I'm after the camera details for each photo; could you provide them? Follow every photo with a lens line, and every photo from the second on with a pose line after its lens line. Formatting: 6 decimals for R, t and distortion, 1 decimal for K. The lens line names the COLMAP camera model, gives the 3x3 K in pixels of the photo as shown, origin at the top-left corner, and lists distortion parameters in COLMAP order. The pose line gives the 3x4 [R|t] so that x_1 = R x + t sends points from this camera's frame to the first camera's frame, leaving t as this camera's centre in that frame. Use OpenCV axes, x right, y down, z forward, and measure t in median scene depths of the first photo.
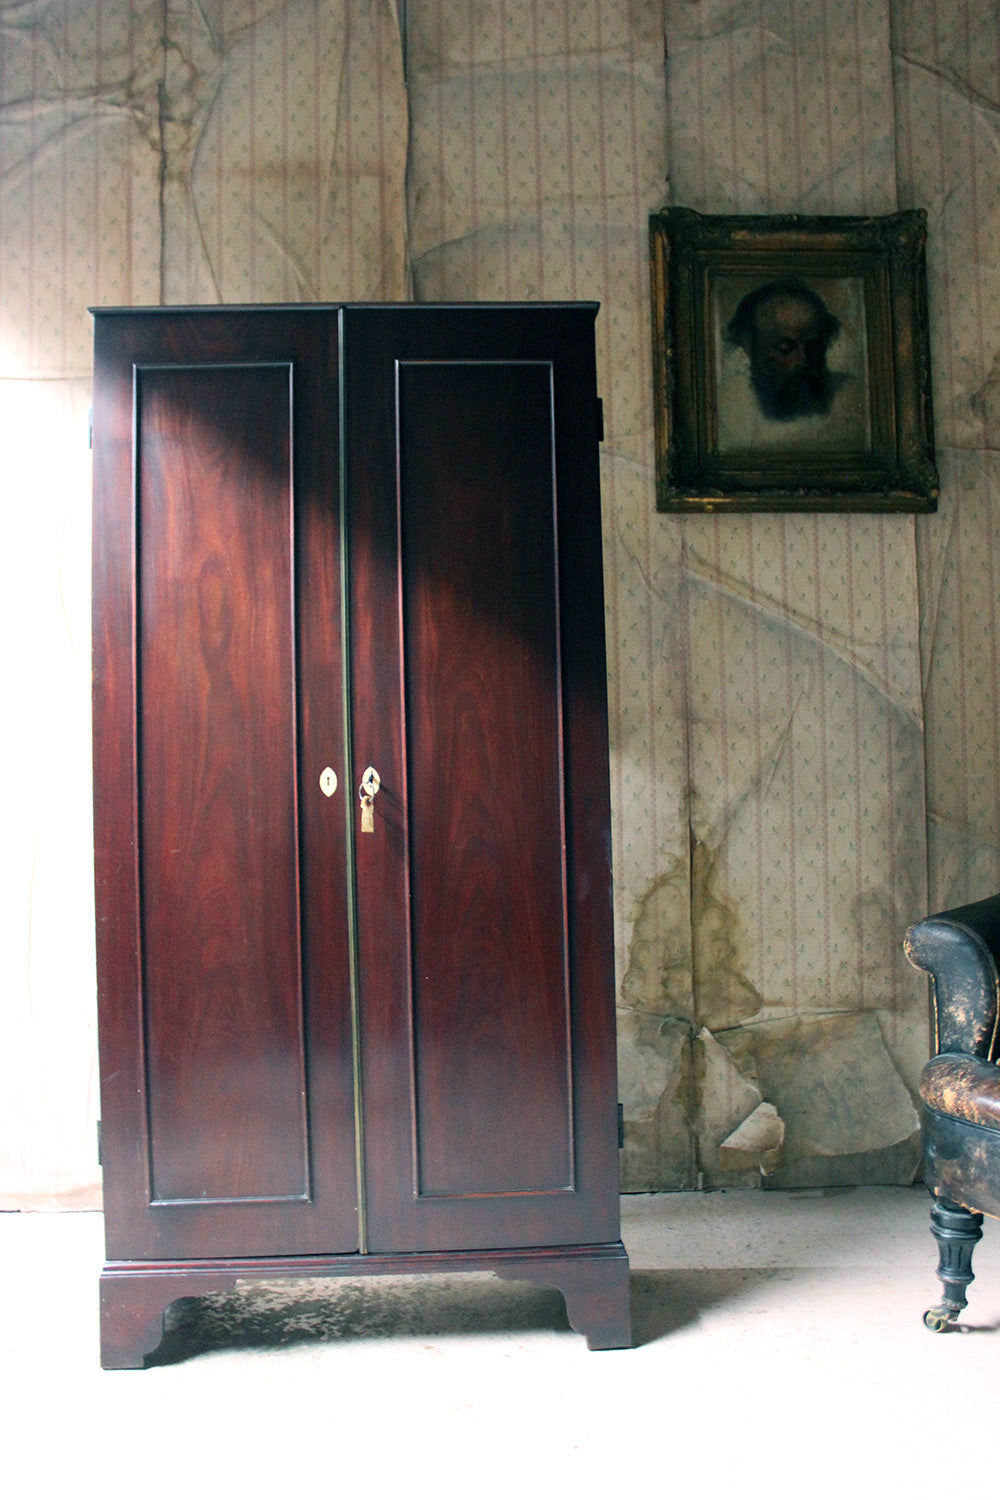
lens RADIAL K [[1295.7, 0, 494.8], [0, 1295.7, 743.8], [0, 0, 1]] dist [-0.128373, 0.116747]
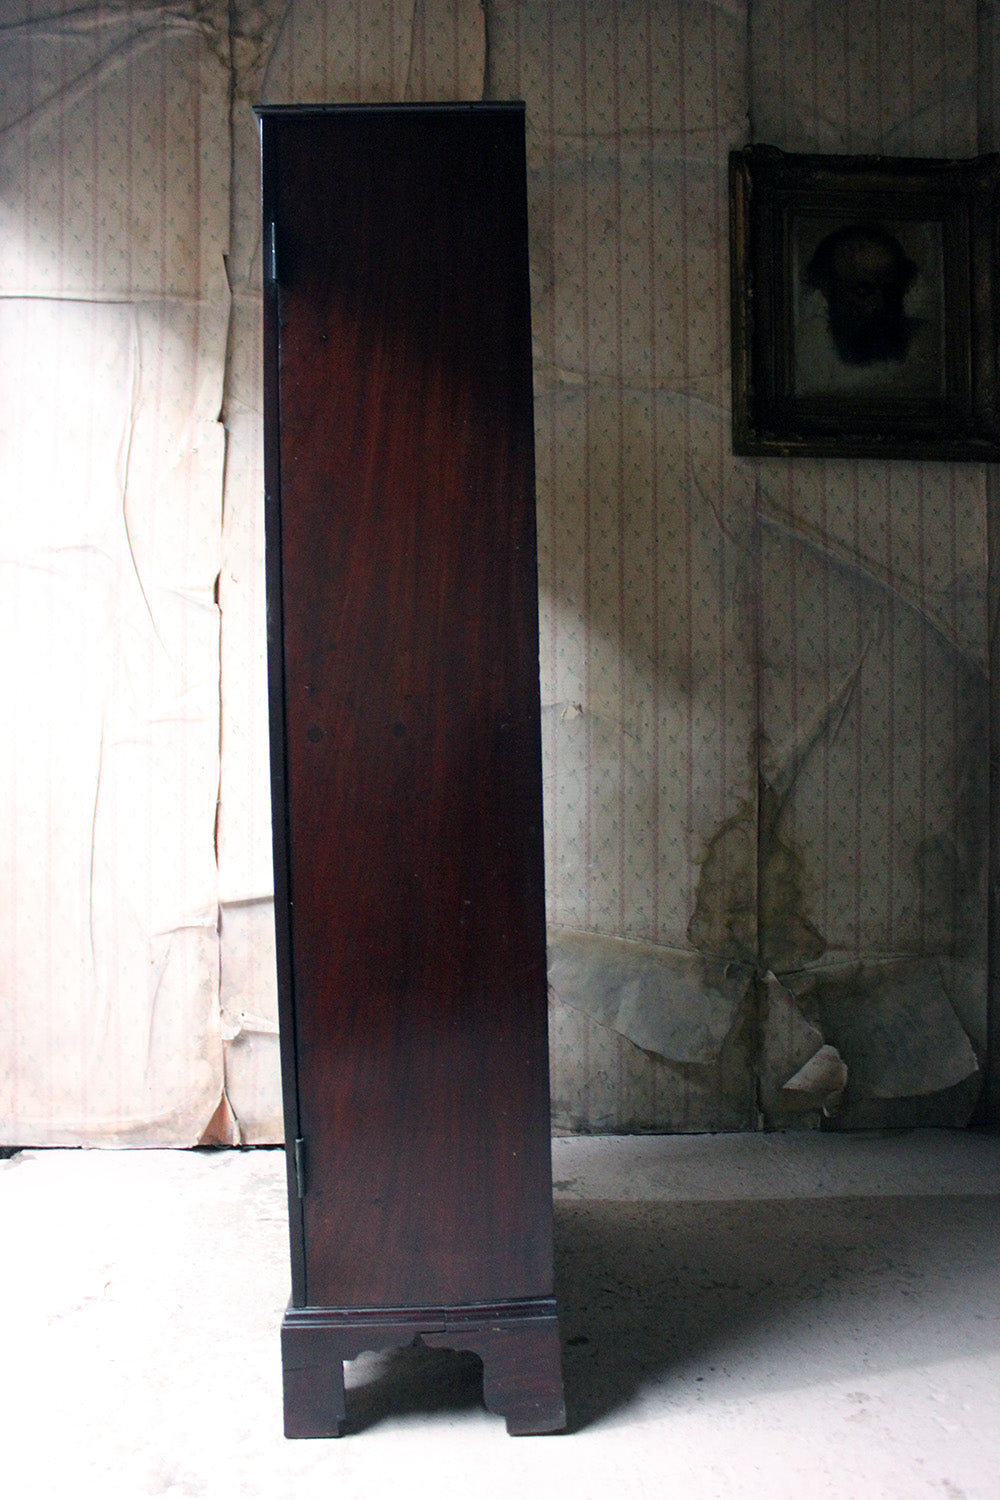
lens RADIAL K [[1295.7, 0, 492.1], [0, 1295.7, 744.8], [0, 0, 1]] dist [-0.128373, 0.116747]
pose [[0.999424, 0.016493, 0.029648, -0.084949], [-0.017645, 0.999083, 0.039016, 0.008693], [-0.028978, -0.039517, 0.998799, 0.008271]]
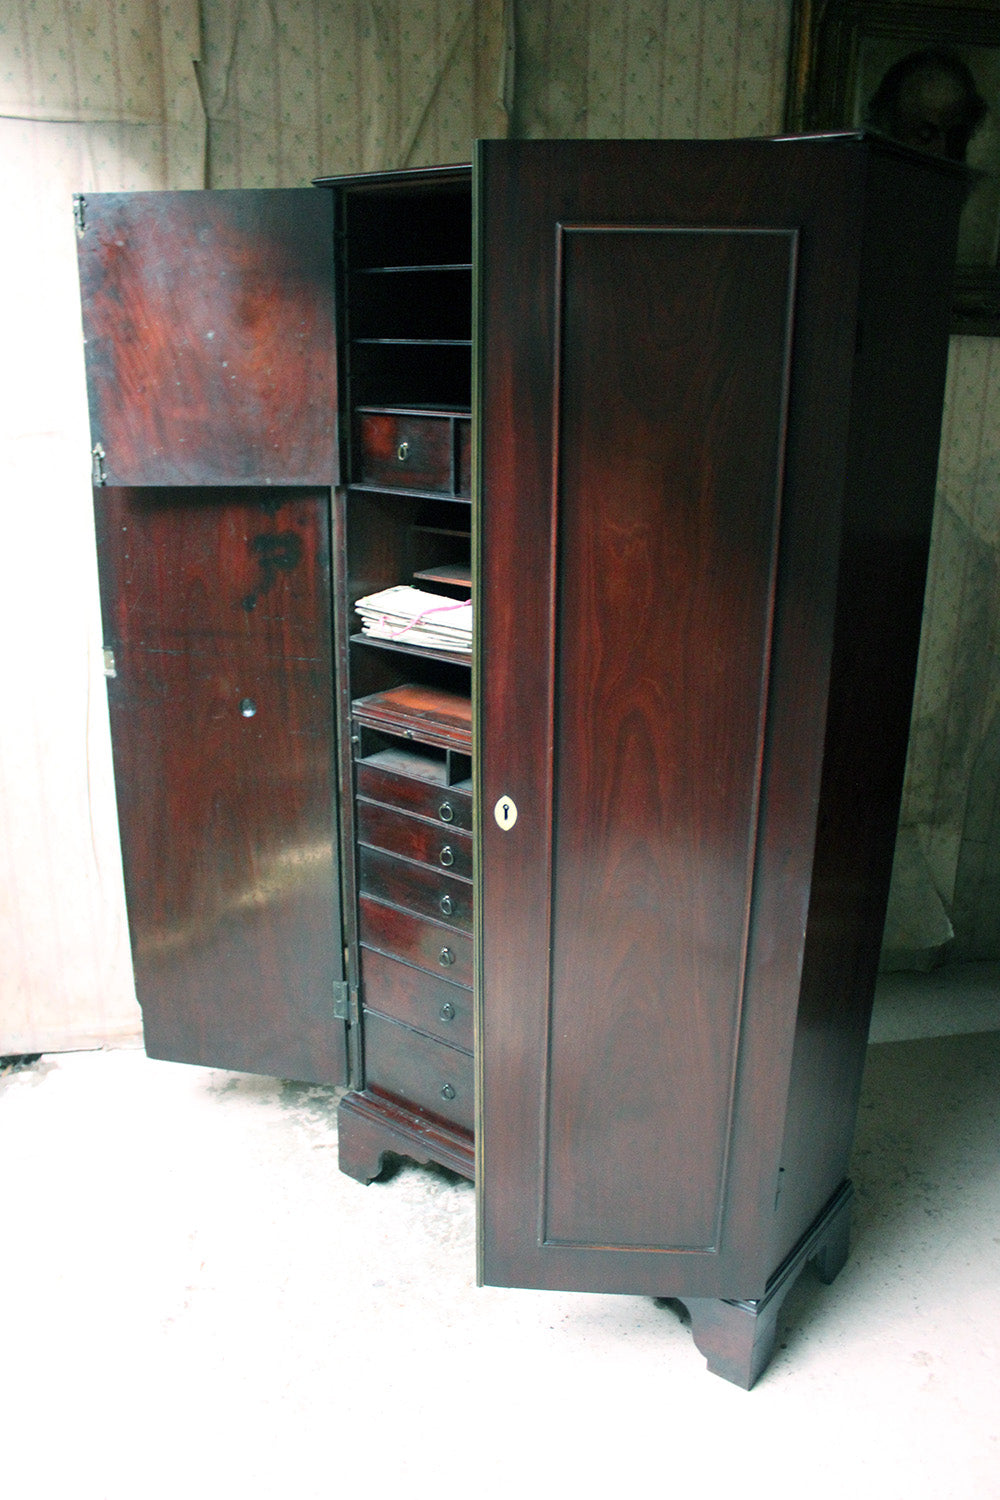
lens RADIAL K [[1243.3, 0, 493.2], [0, 1243.3, 744.0], [0, 0, 1]] dist [-0.141883, 0.127731]
pose [[0.984779, -0.023266, 0.172246, -0.222691], [-0.037882, 0.938447, 0.343341, -0.189688], [-0.169631, -0.344640, 0.923281, 0.137610]]
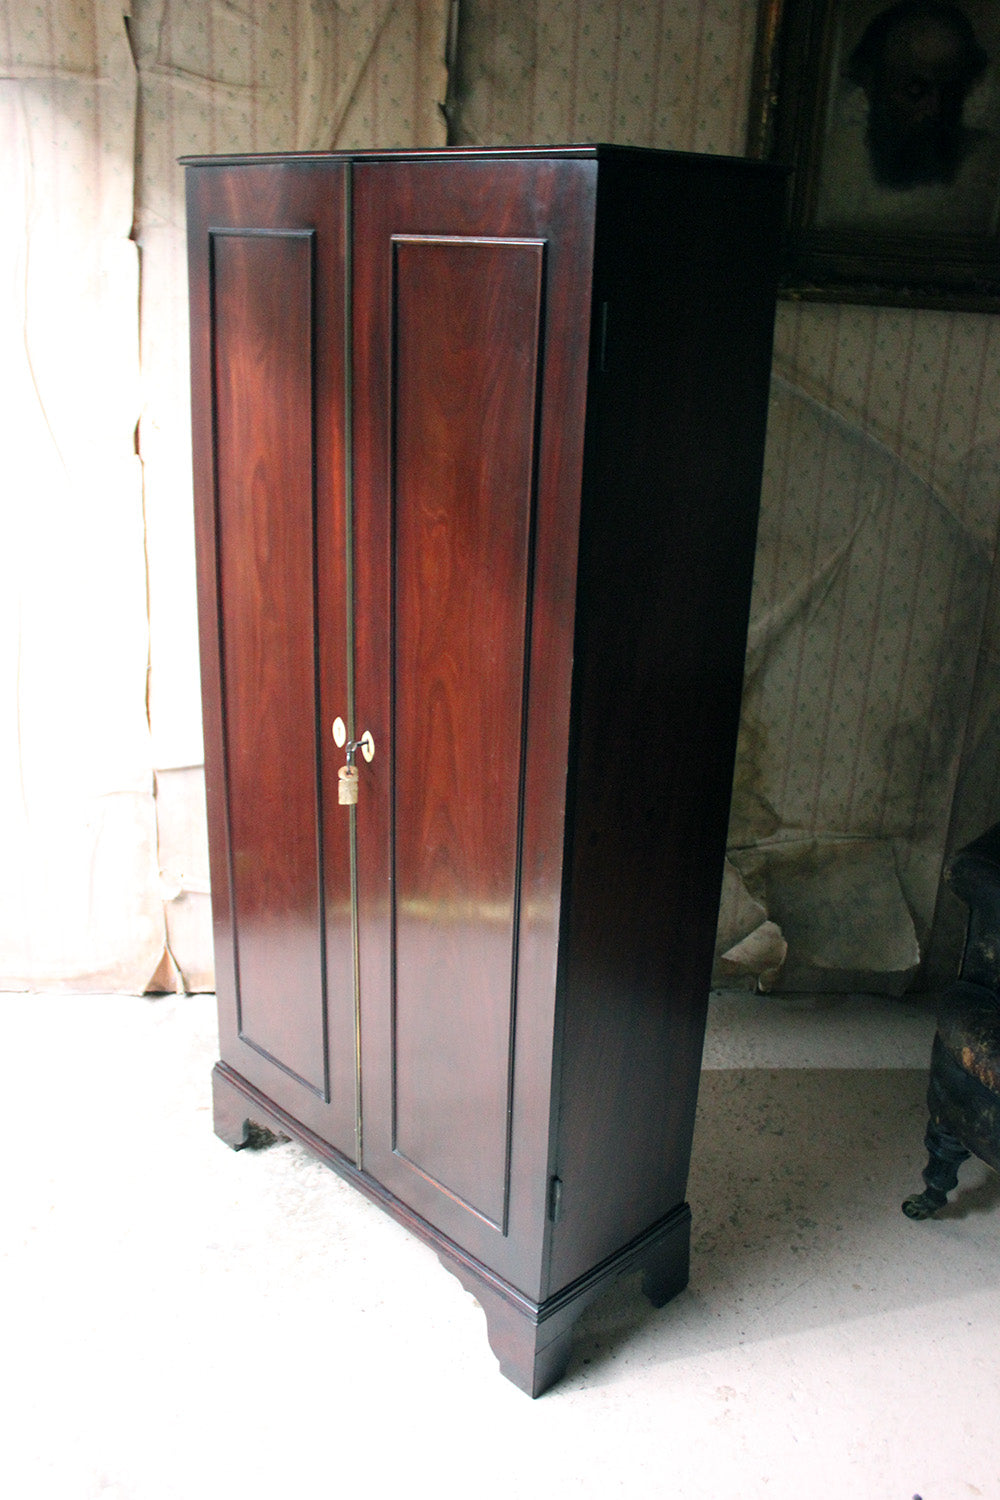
lens RADIAL K [[1369.7, 0, 498.4], [0, 1369.7, 737.2], [0, 0, 1]] dist [-0.058049, 0.000000]
pose [[0.998019, 0.044606, 0.044378, -0.055575], [-0.058180, 0.922790, 0.380885, -0.243666], [-0.023961, -0.382712, 0.923557, 0.063865]]
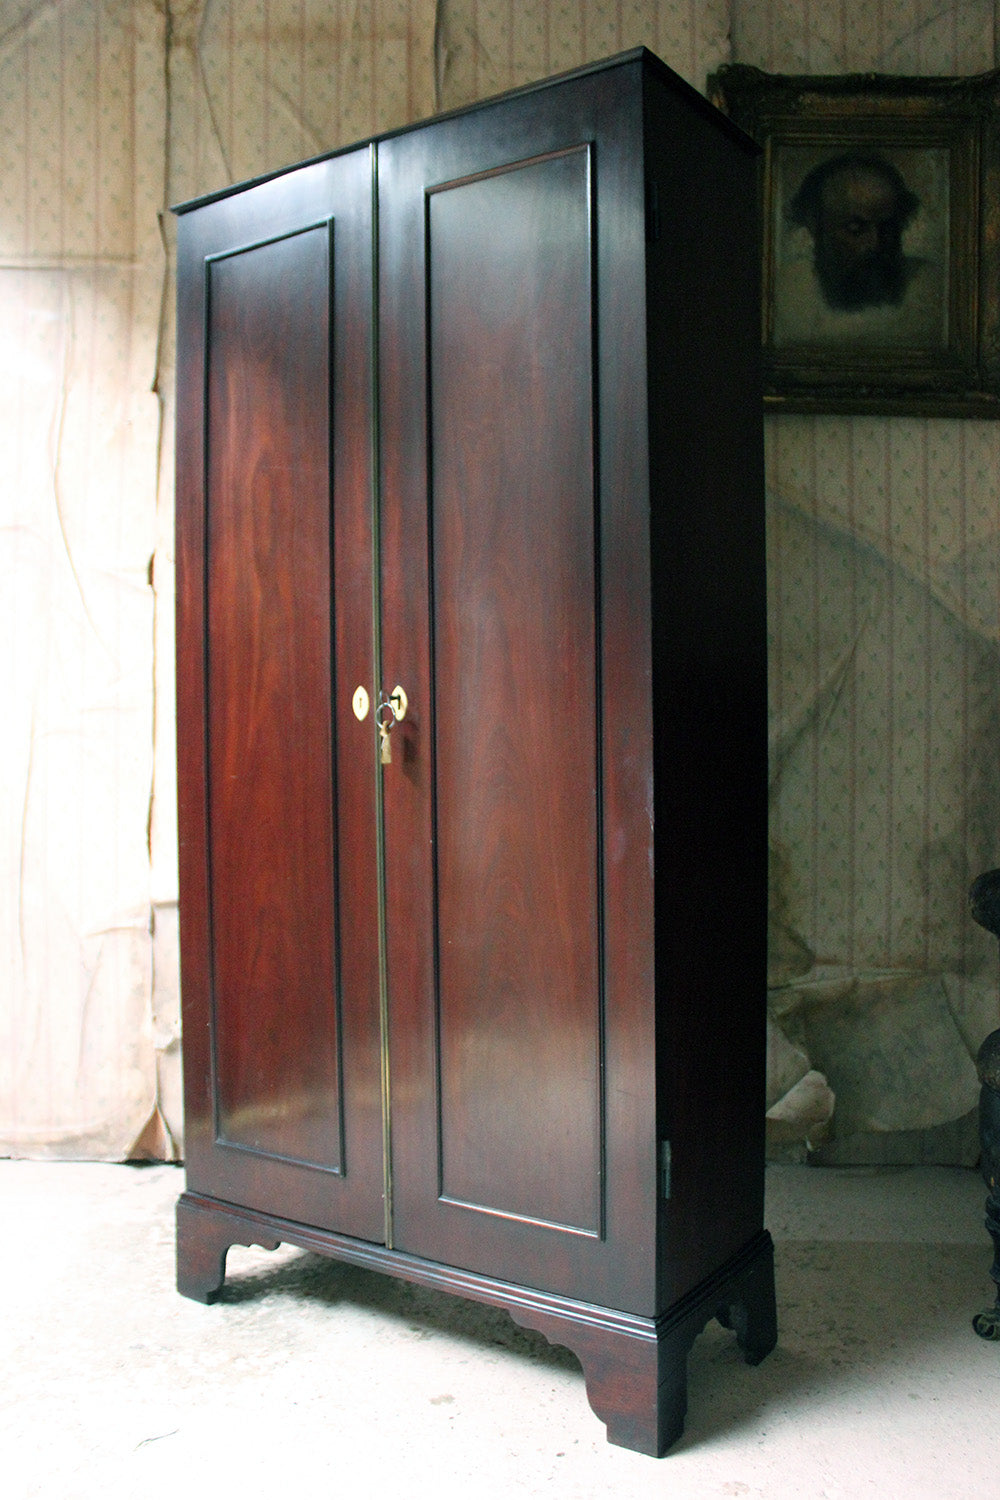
lens RADIAL K [[1320.3, 0, 496.2], [0, 1320.3, 757.4], [0, 0, 1]] dist [-0.133713, 0.122766]
pose [[0.997782, 0.018054, -0.064066, 0.040769], [-0.014902, 0.998671, 0.049339, 0.016529], [0.064872, -0.048275, 0.996725, 0.073980]]
